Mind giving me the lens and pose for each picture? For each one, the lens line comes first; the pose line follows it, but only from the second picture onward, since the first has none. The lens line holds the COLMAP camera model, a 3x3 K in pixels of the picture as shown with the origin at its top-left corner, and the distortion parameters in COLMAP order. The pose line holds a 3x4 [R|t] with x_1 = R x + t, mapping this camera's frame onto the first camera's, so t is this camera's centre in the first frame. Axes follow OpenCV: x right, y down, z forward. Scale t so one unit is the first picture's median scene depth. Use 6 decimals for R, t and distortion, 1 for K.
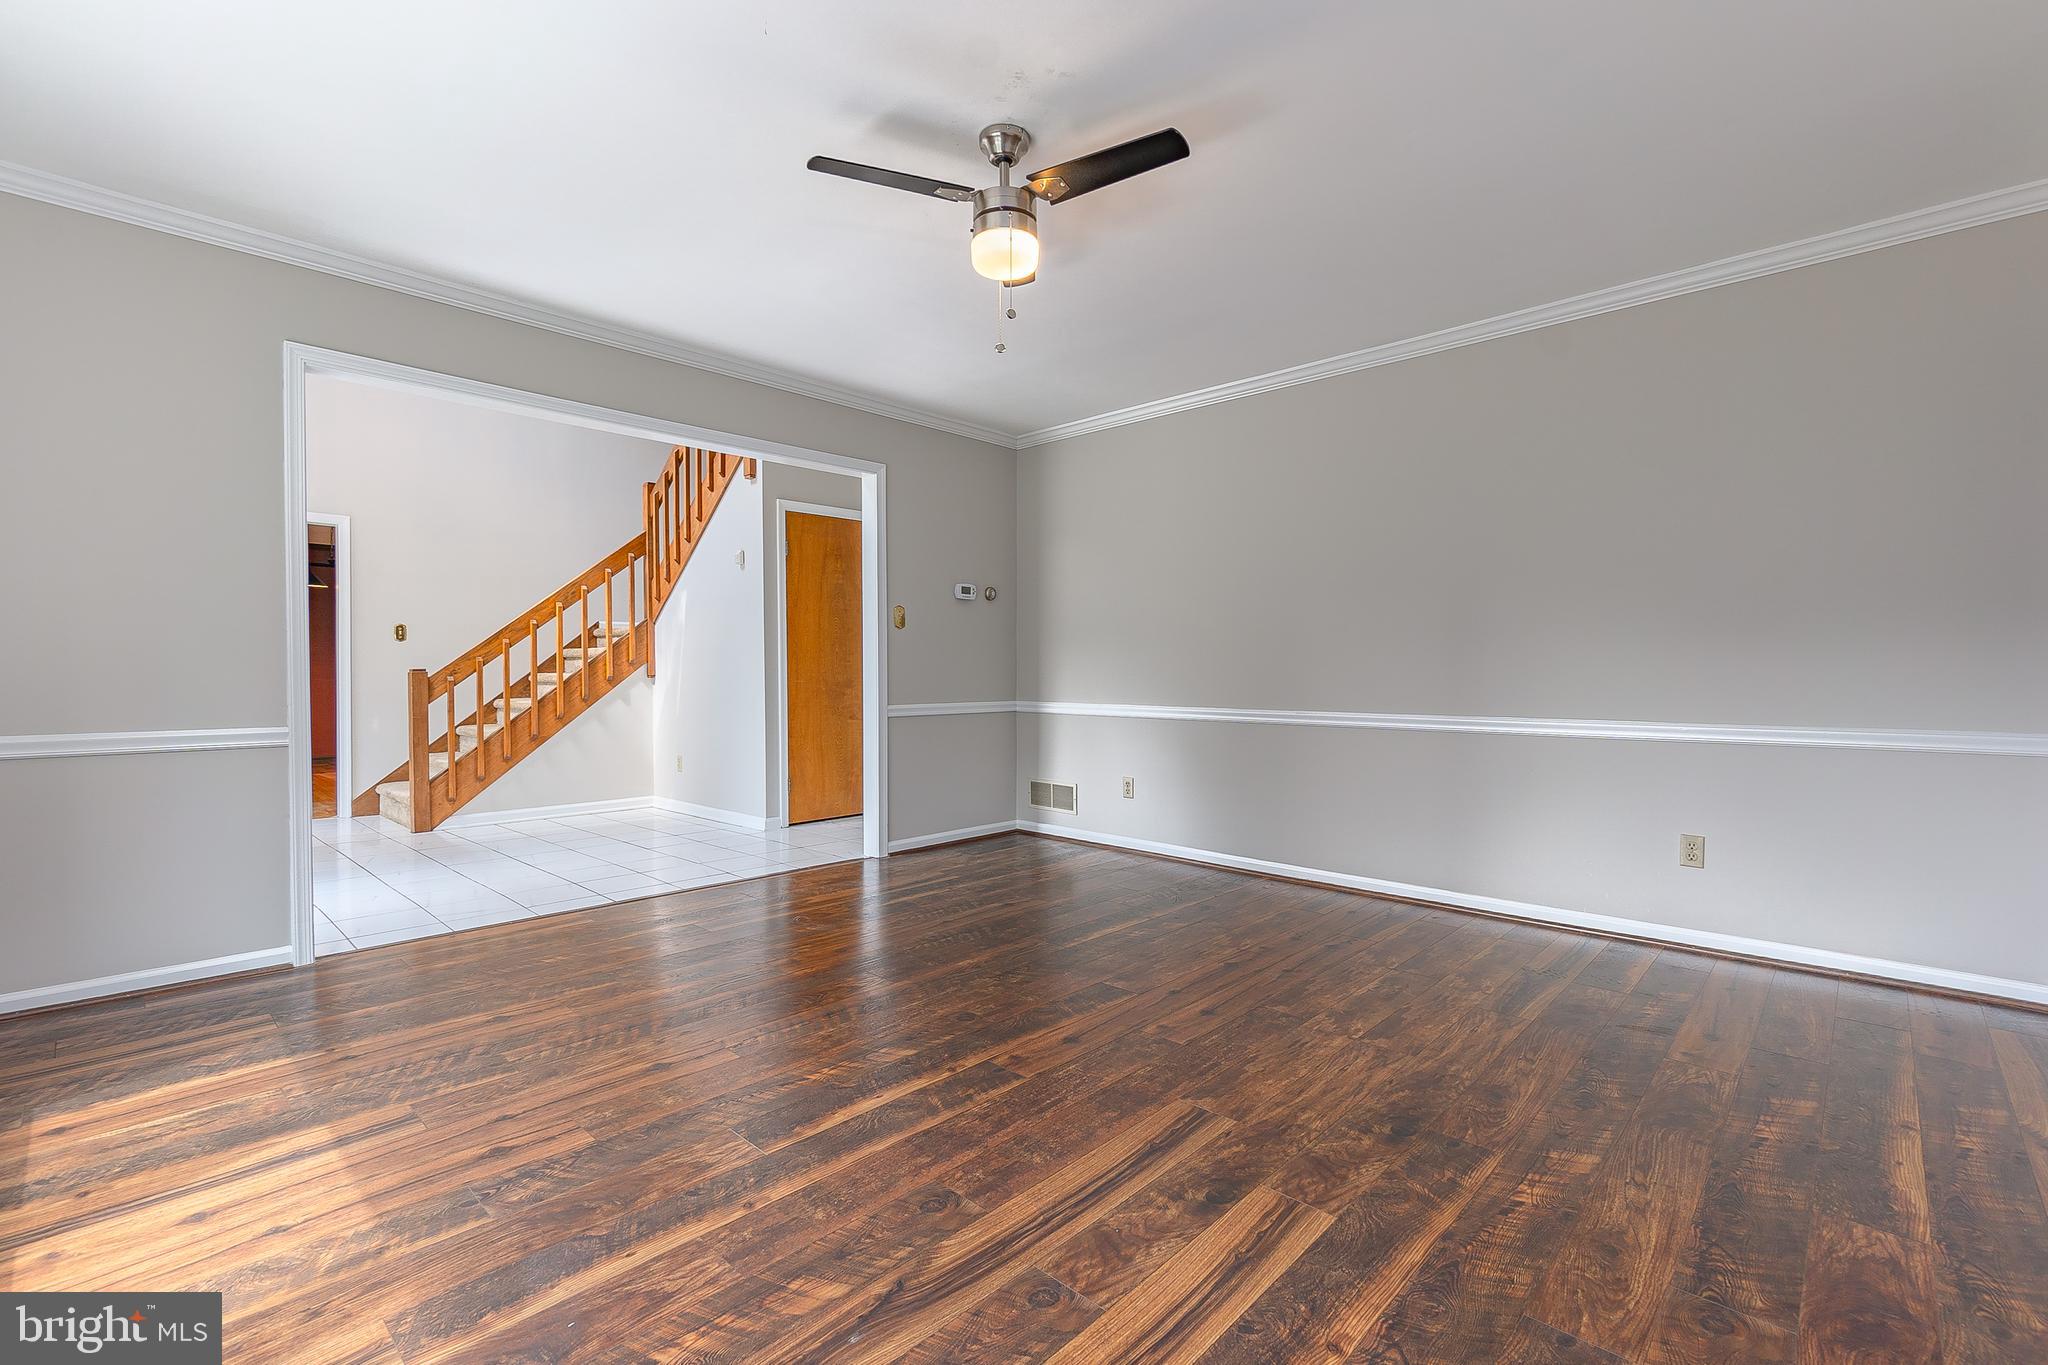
lens RADIAL K [[903.1, 0, 1019.3], [0, 903.1, 687.1], [0, 0, 1]] dist [-0.002213, 0.000162]
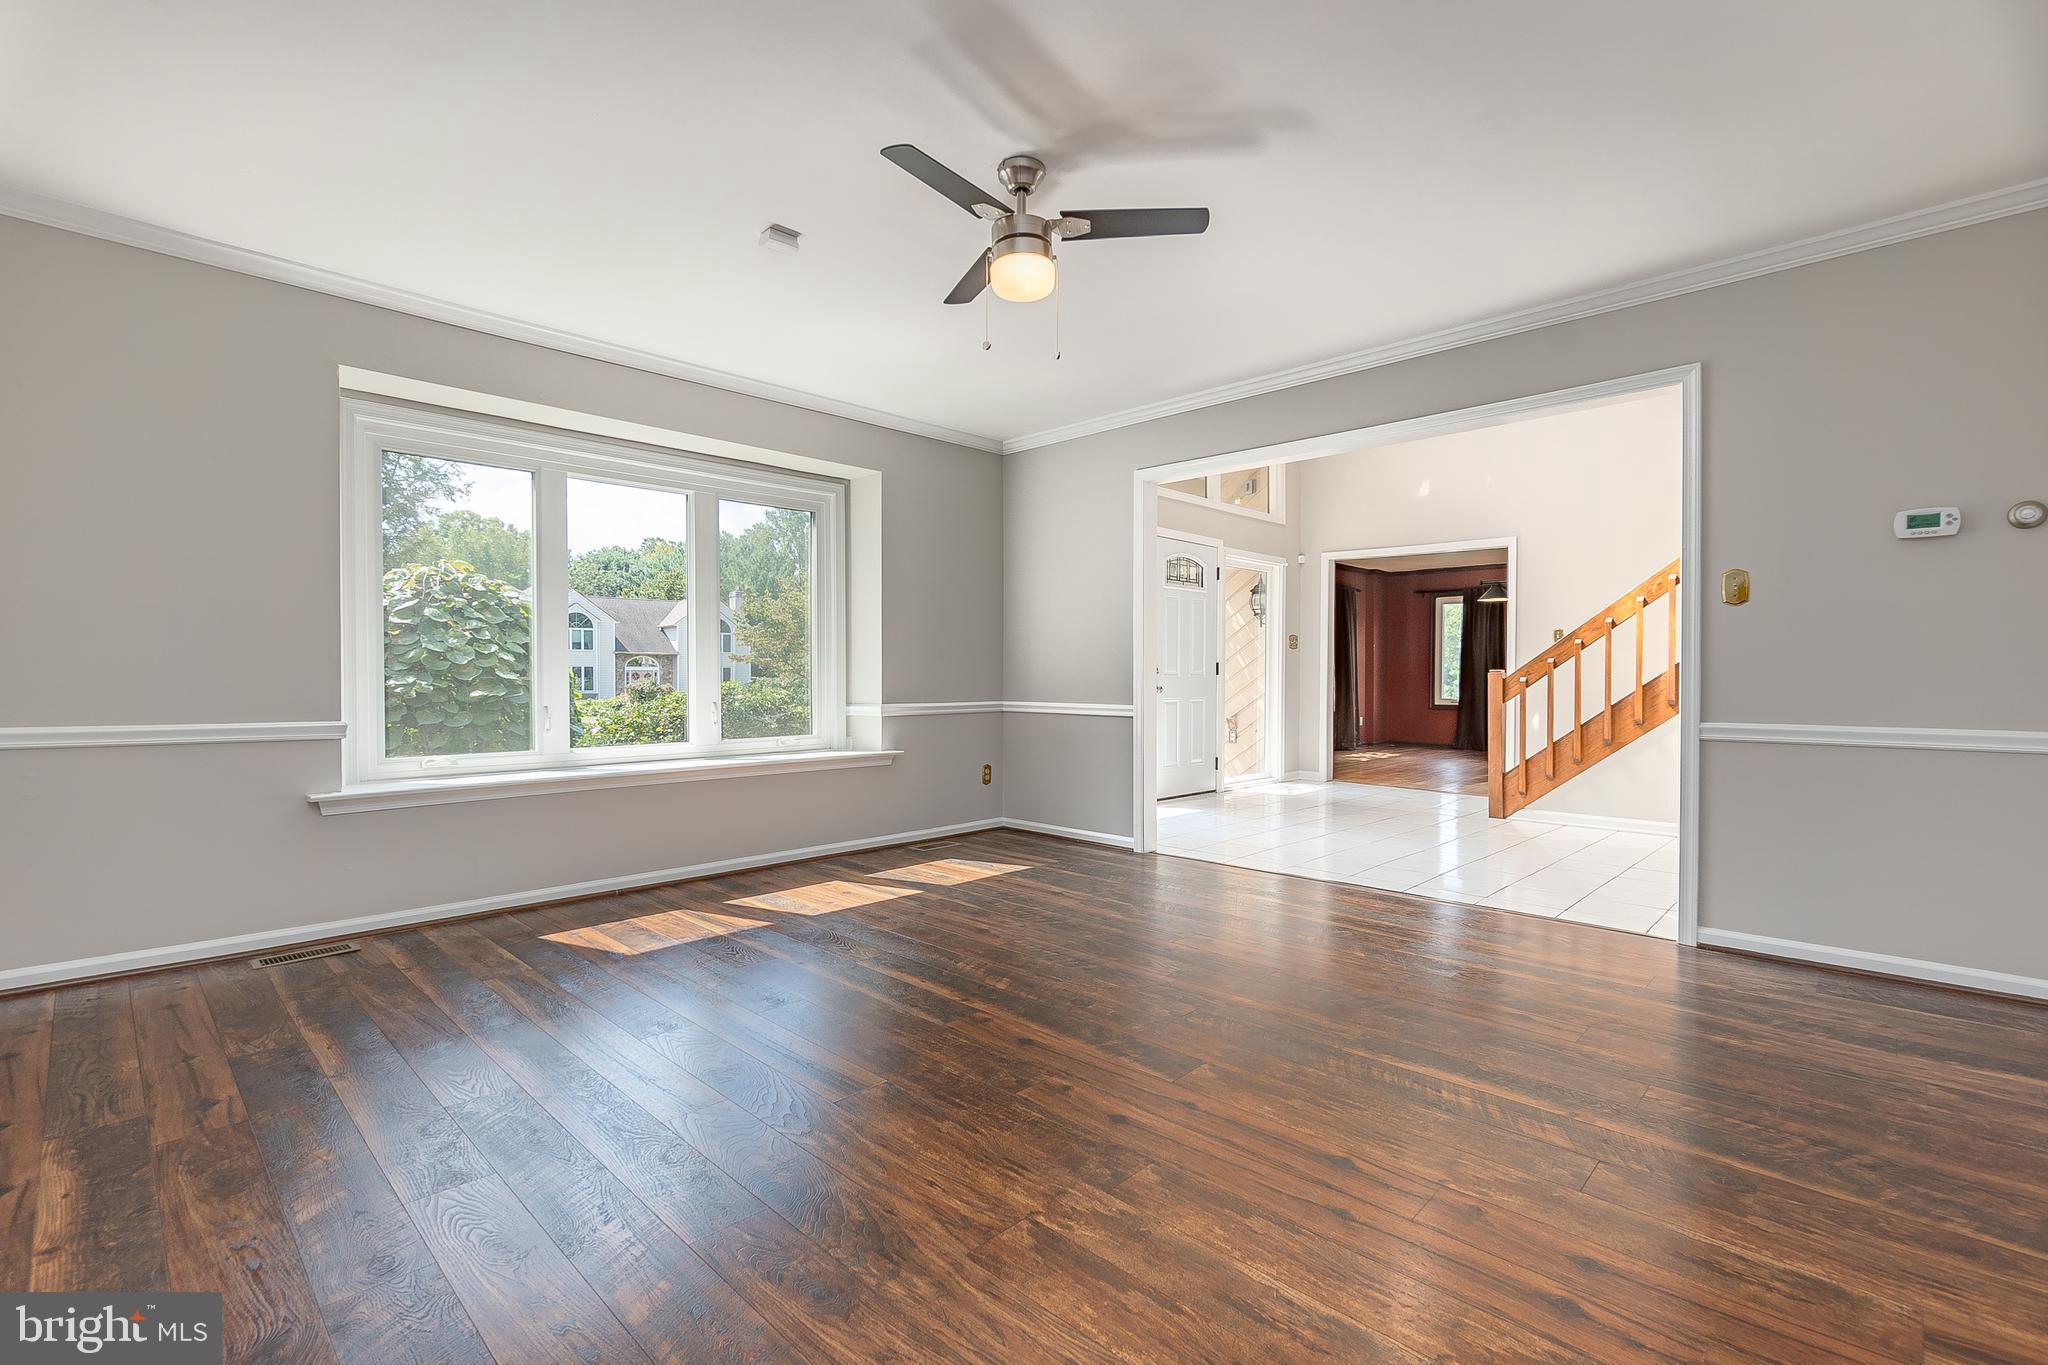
lens RADIAL K [[900.6, 0, 1022.8], [0, 900.6, 689.9], [0, 0, 1]] dist [-0.000670, 0.000131]
pose [[-0.005232, 0.017264, -0.999837, 1.017616], [-0.016907, 0.999707, 0.017351, -0.013001], [0.999843, 0.016995, -0.004938, 0.972981]]
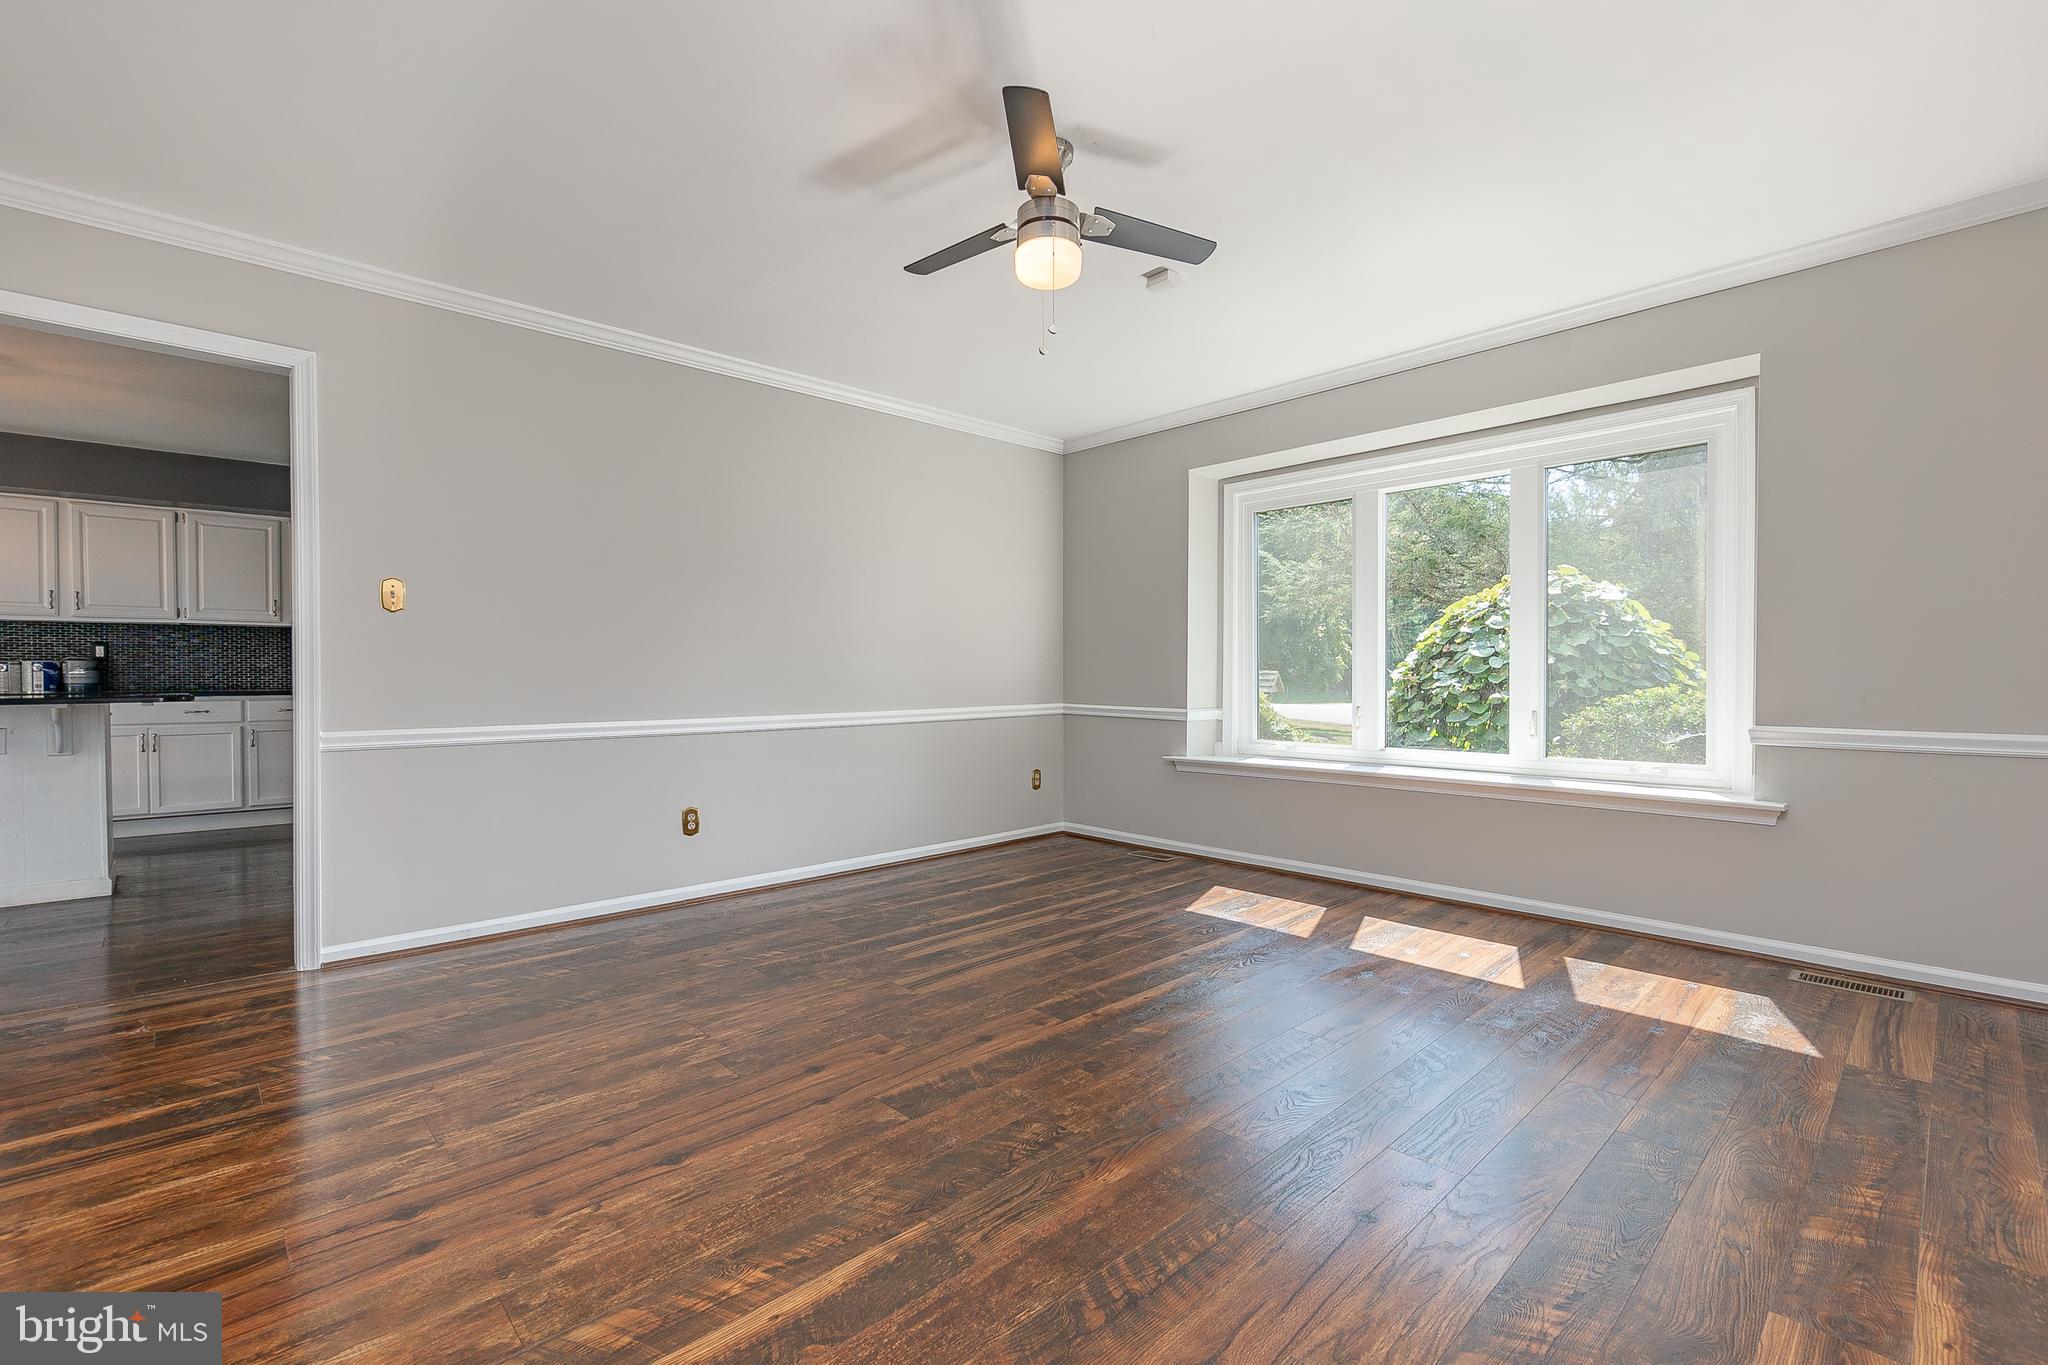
lens RADIAL K [[903.1, 0, 1019.3], [0, 903.1, 687.1], [0, 0, 1]] dist [-0.002213, 0.000162]
pose [[-0.998642, 0.000669, 0.052087, -0.033811], [0.002064, 0.999640, 0.026749, -0.029053], [-0.052051, 0.026821, -0.998284, 1.953839]]
